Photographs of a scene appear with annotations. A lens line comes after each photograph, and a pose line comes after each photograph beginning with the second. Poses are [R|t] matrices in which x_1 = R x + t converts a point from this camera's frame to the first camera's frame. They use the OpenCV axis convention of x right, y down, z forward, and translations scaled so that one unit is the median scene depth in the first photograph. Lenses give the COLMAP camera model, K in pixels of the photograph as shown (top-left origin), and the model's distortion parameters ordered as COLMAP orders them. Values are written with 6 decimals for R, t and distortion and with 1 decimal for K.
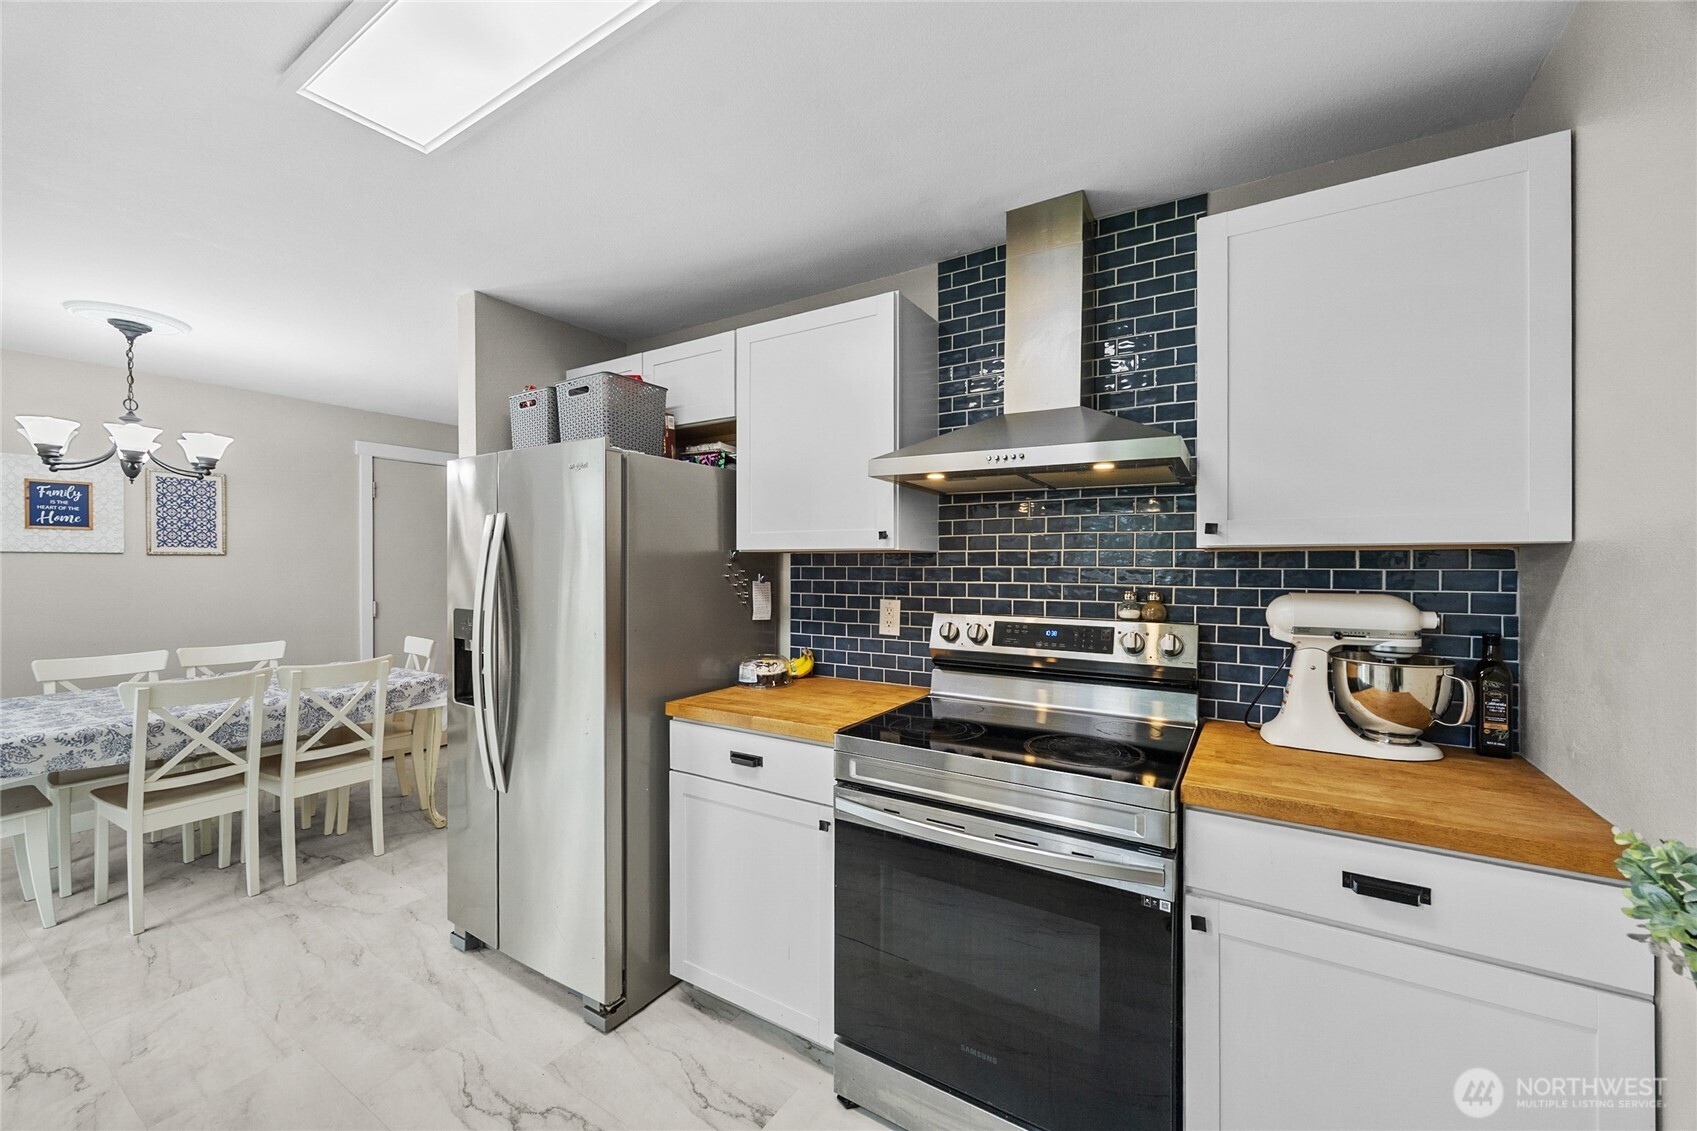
lens RADIAL K [[653.3, 0, 848.5], [0, 653.3, 565.5], [0, 0, 1]] dist [-0.005036, -0.000436]
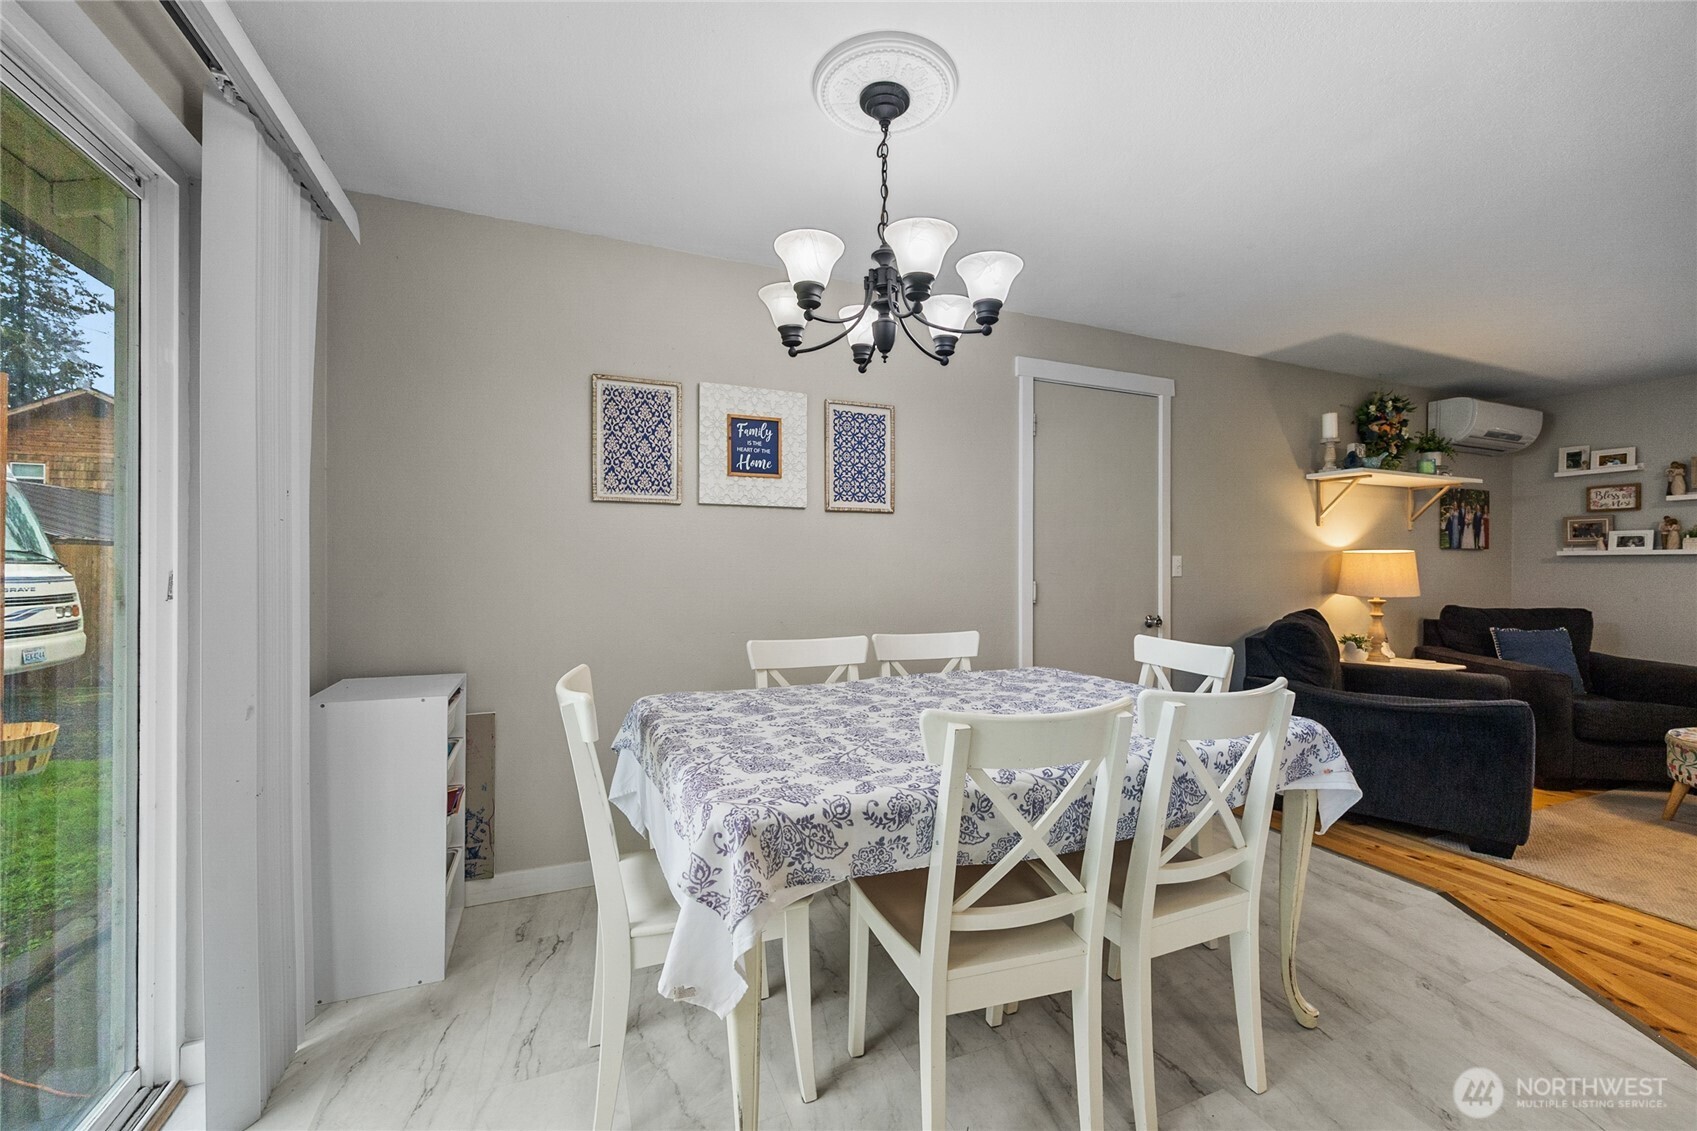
lens RADIAL K [[662.3, 0, 841.4], [0, 662.3, 571.0], [0, 0, 1]] dist [-0.001916, 0.000034]
pose [[0.810992, 0.008284, -0.584998, -0.650234], [-0.005129, 0.999962, 0.007050, 0.053991], [0.585034, -0.002717, 0.811004, 0.397683]]
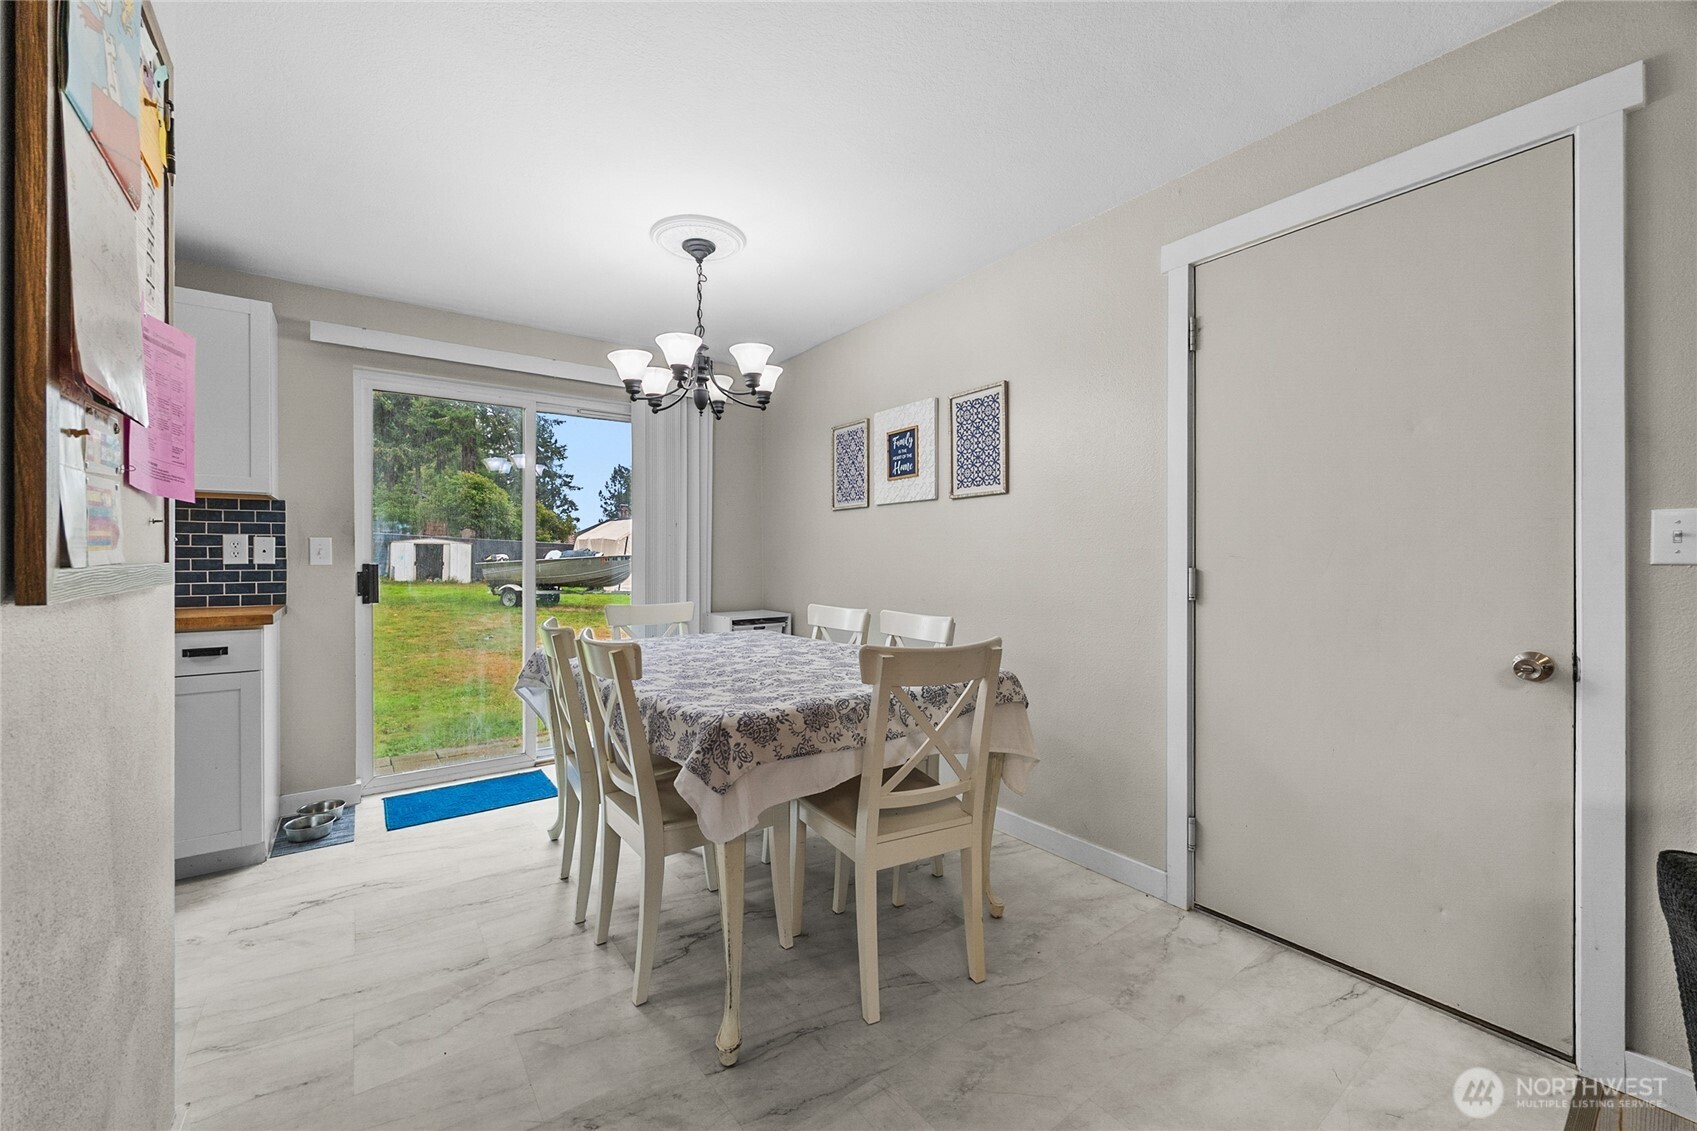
lens RADIAL K [[666.8, 0, 842.1], [0, 666.8, 563.9], [0, 0, 1]] dist [0.002887, 0.000272]
pose [[-0.375675, 0.007033, -0.926725, -0.248152], [-0.000148, 0.999971, 0.007649, 0.065113], [0.926752, 0.003011, -0.375663, 1.293680]]
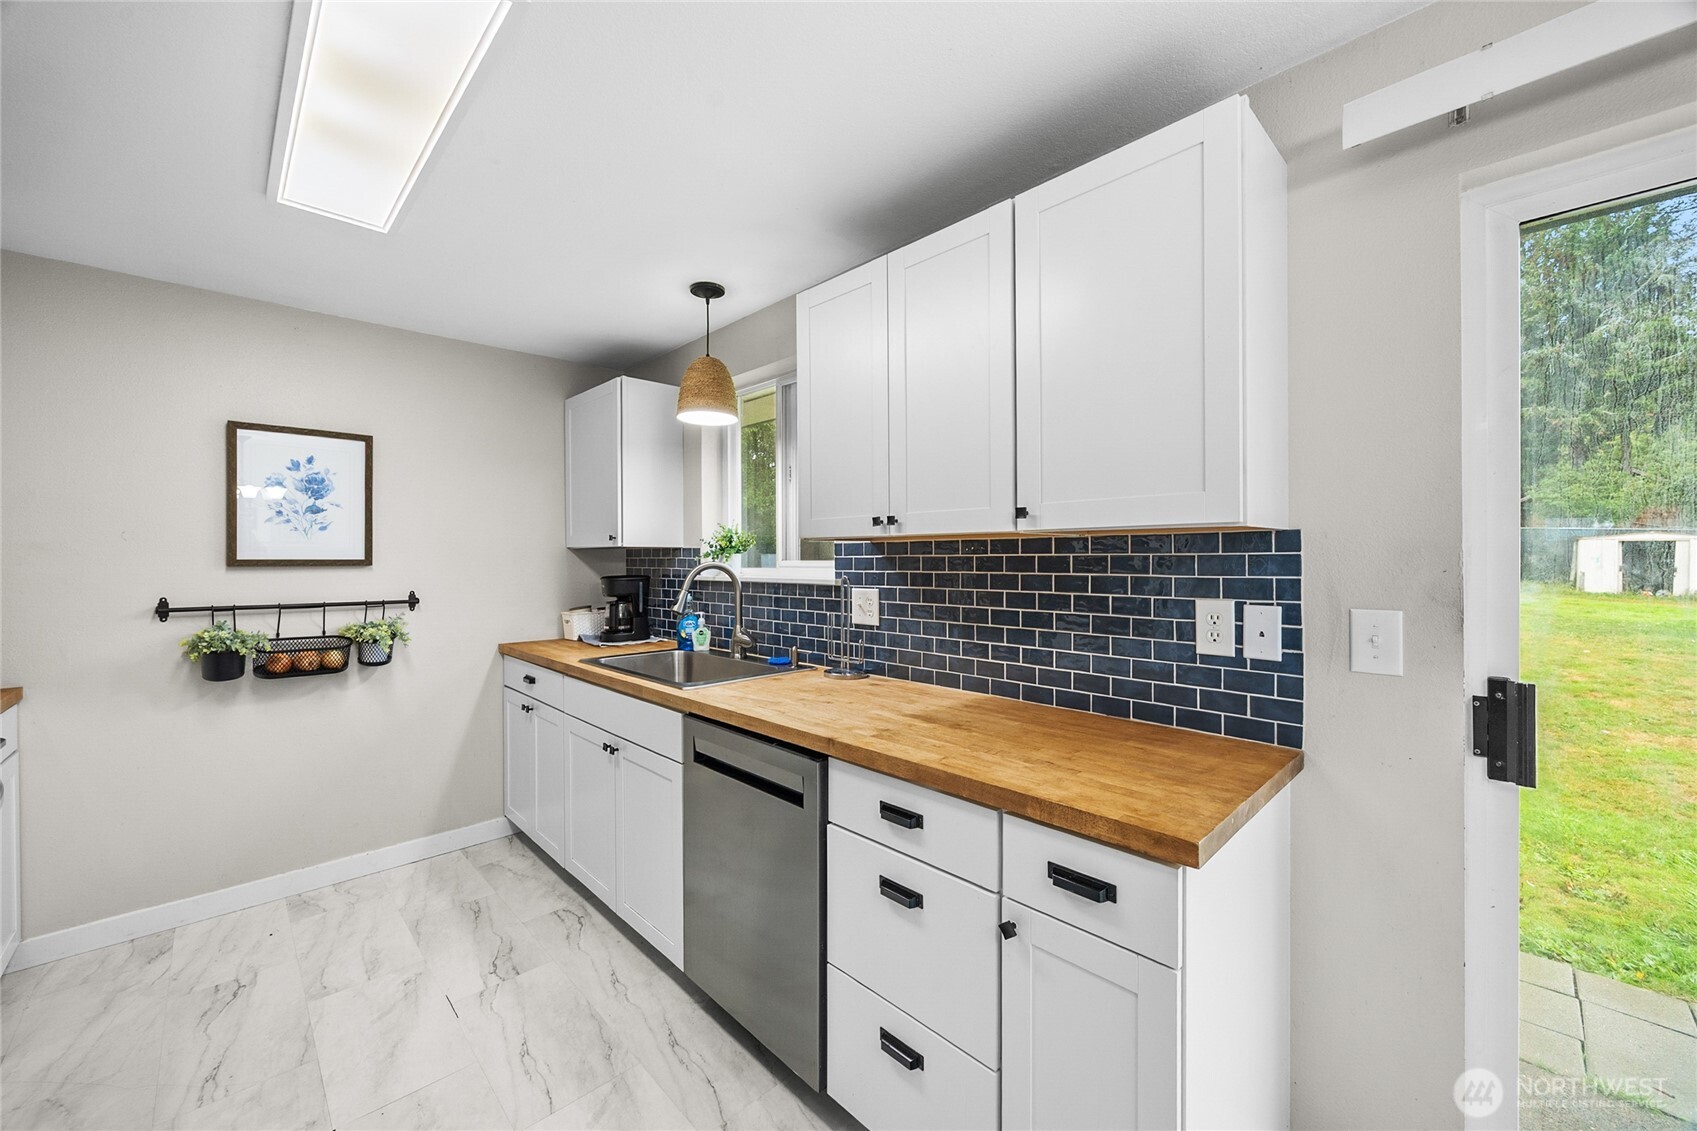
lens RADIAL K [[655.9, 0, 835.7], [0, 655.9, 555.0], [0, 0, 1]] dist [-0.002079, -0.000176]
pose [[-0.967080, 0.003246, 0.254453, -0.628836], [0.003571, 0.999993, 0.000815, -0.000046], [-0.254448, 0.001697, -0.967085, 0.727408]]
